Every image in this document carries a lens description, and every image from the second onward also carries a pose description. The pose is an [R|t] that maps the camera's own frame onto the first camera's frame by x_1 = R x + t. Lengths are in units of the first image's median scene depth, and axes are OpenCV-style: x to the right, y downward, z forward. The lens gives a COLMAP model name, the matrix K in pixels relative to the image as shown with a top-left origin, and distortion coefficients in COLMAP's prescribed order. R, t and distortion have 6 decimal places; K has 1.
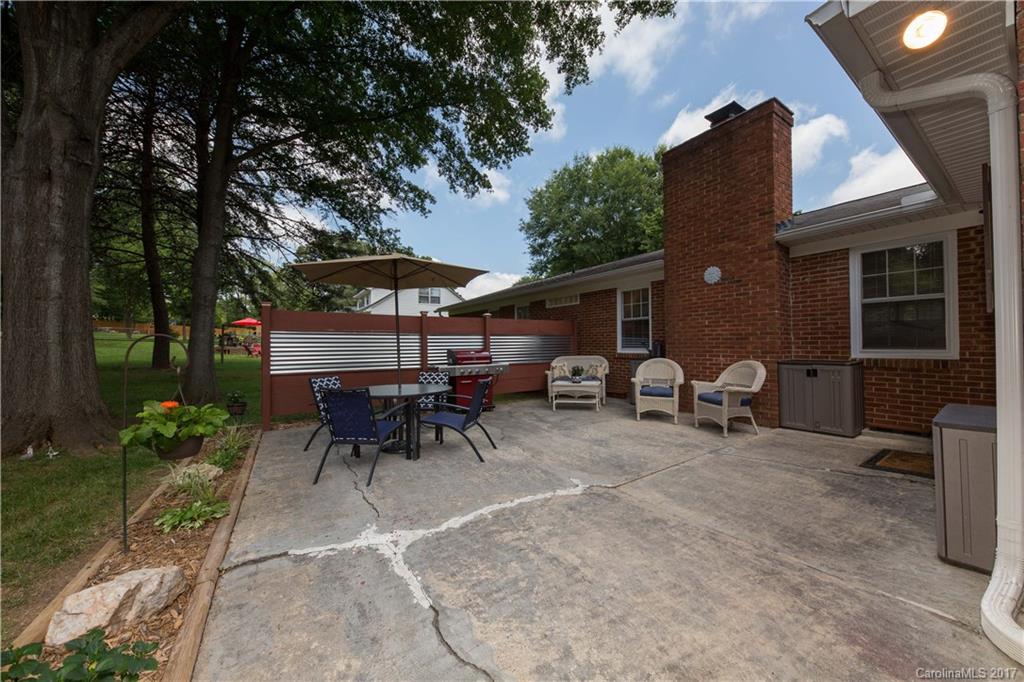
lens RADIAL K [[351.6, 0, 512.0], [0, 351.6, 341.0], [0, 0, 1]] dist [0.000052, -0.003827]
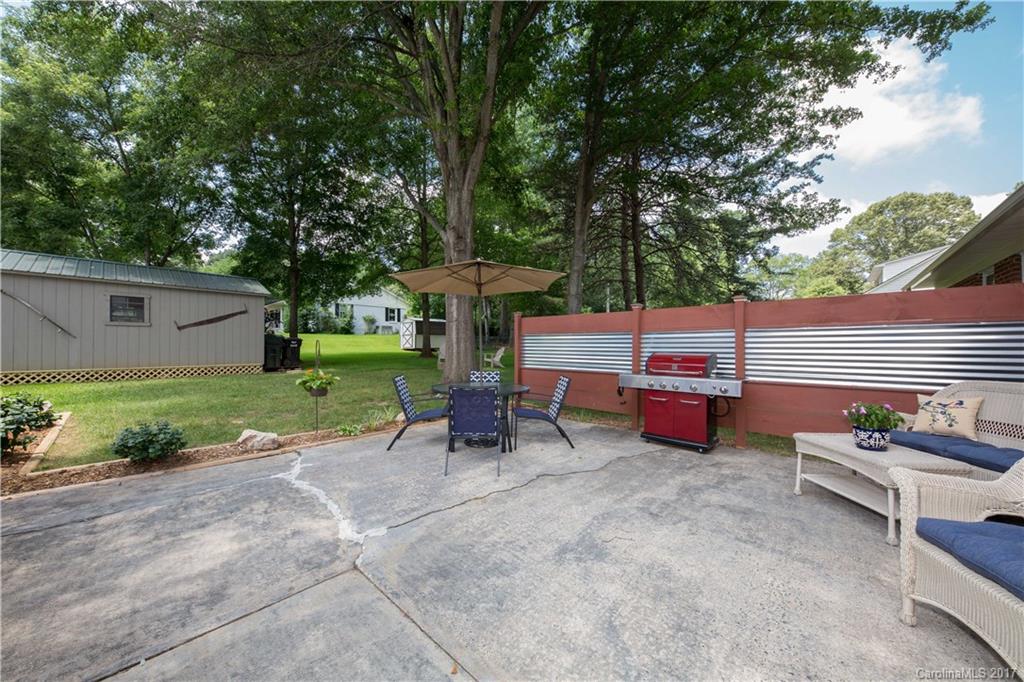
lens RADIAL K [[351.6, 0, 512.0], [0, 351.6, 341.0], [0, 0, 1]] dist [0.000052, -0.003827]
pose [[0.250860, 0.002624, -0.968020, 1.146962], [0.002693, 0.999991, 0.003408, -0.006945], [0.968020, -0.003462, 0.250851, 1.289210]]
